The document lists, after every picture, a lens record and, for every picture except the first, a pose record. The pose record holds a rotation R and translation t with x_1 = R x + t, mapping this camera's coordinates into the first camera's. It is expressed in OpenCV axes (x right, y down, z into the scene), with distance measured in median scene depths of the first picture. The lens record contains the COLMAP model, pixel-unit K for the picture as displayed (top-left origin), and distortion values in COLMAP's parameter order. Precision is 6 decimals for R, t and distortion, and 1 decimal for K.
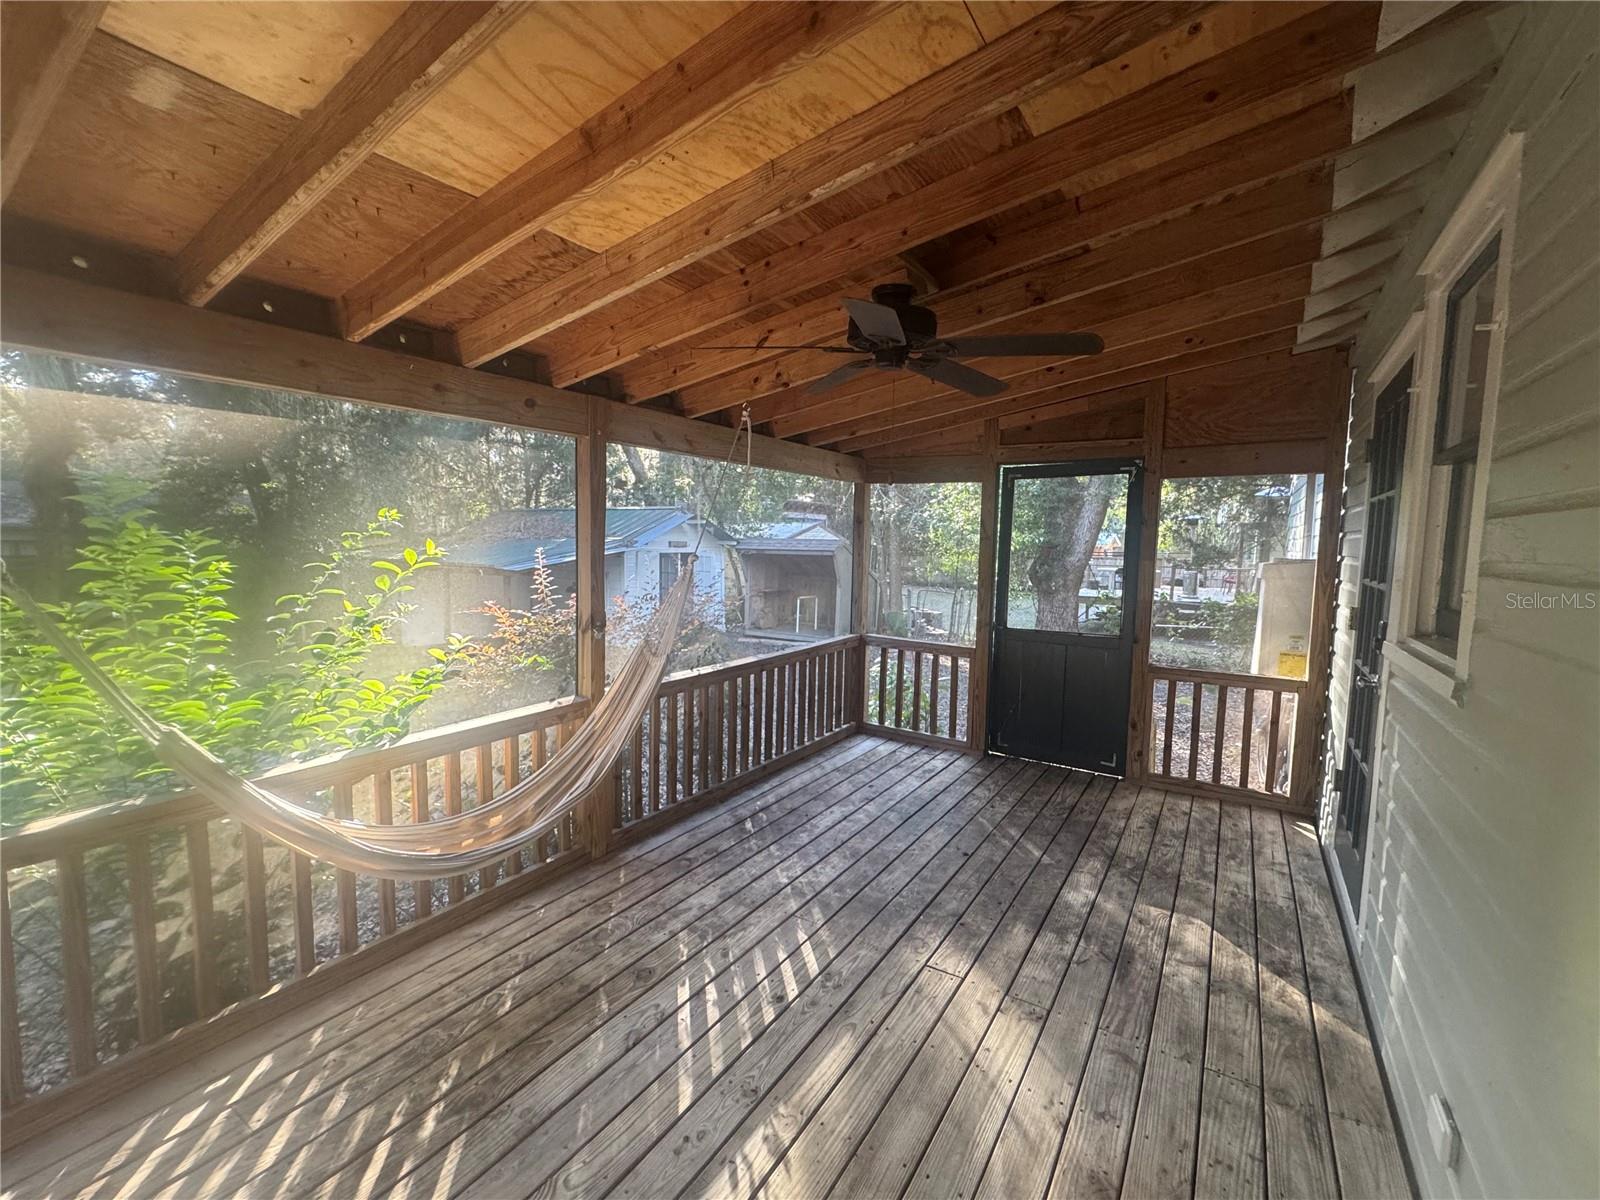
lens RADIAL K [[697.1, 0, 801.9], [0, 697.1, 599.7], [0, 0, 1]] dist [-0.004062, 0.001217]
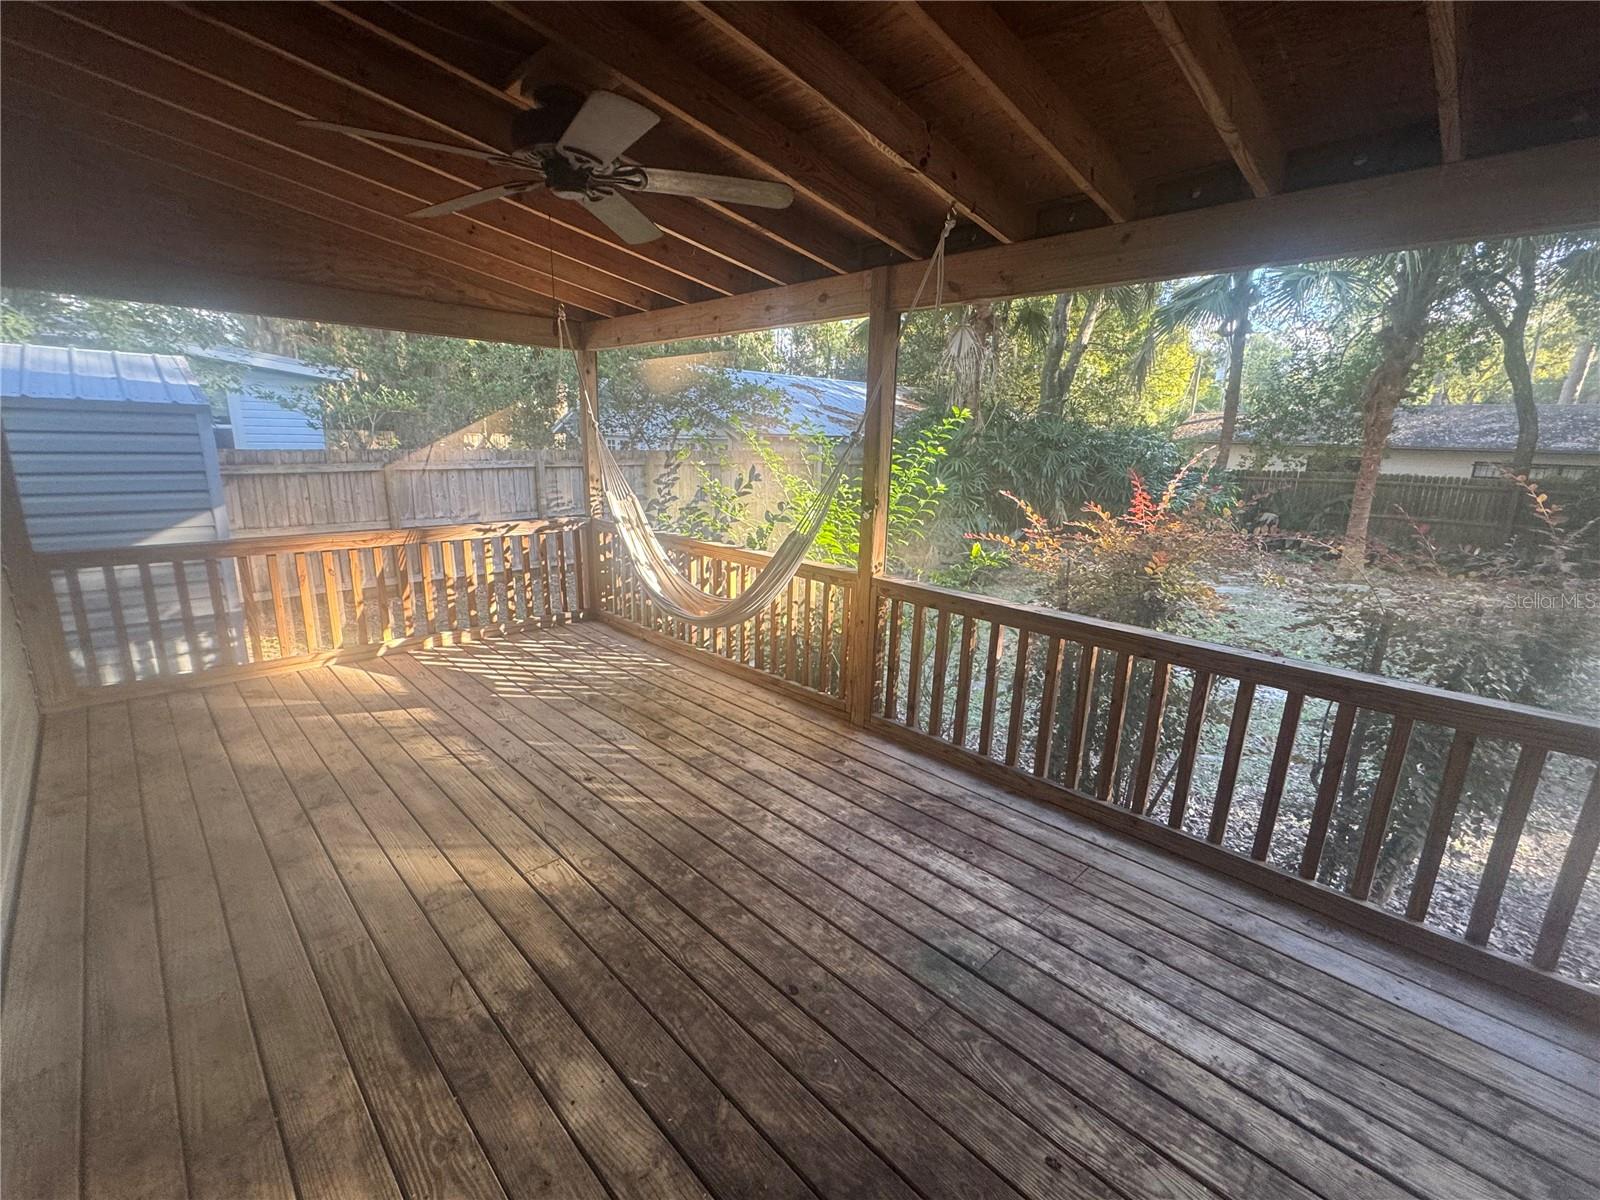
lens RADIAL K [[697.1, 0, 800.9], [0, 697.1, 603.1], [0, 0, 1]] dist [-0.004062, 0.001217]
pose [[-0.229696, 0.210828, -0.950153, 0.804390], [-0.115607, 0.963434, 0.241723, -0.068214], [0.966372, 0.165367, -0.196924, 1.242827]]
